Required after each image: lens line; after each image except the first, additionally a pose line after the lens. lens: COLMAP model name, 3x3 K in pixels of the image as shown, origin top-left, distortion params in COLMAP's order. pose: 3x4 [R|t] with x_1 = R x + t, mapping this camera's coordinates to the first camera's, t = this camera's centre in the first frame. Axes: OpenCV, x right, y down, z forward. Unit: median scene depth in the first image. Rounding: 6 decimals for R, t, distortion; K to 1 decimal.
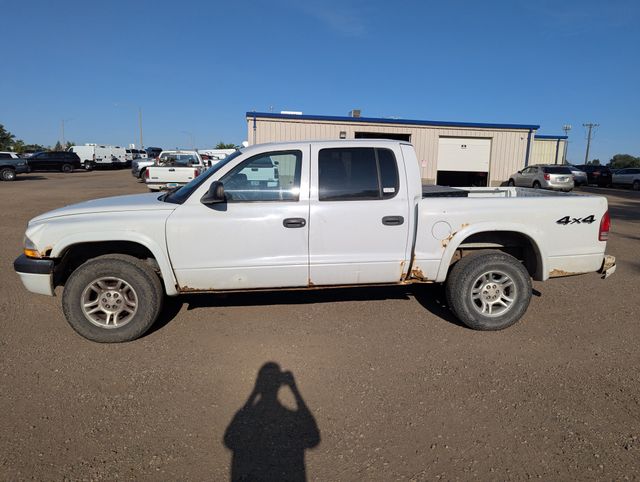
lens RADIAL K [[454.6, 0, 316.8], [0, 454.6, 239.9], [0, 0, 1]] dist [0.046978, -0.030963]
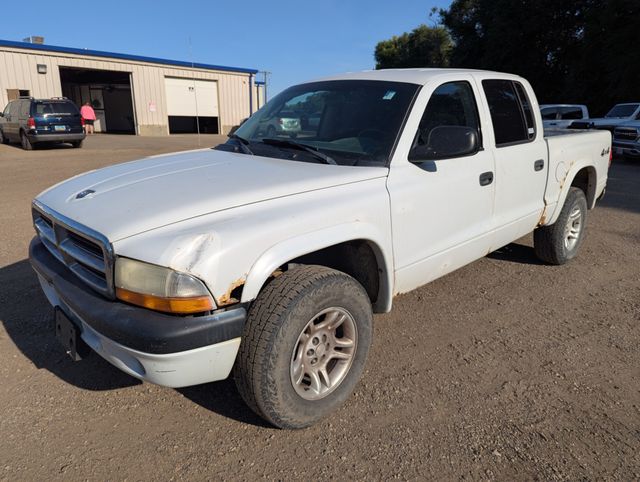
lens RADIAL K [[454.6, 0, 313.8], [0, 454.6, 252.9], [0, 0, 1]] dist [0.046978, -0.030963]
pose [[0.783572, -0.192267, 0.590803, -0.105363], [0.108504, 0.978647, 0.174577, -0.011494], [-0.611753, -0.072689, 0.787702, 0.078571]]
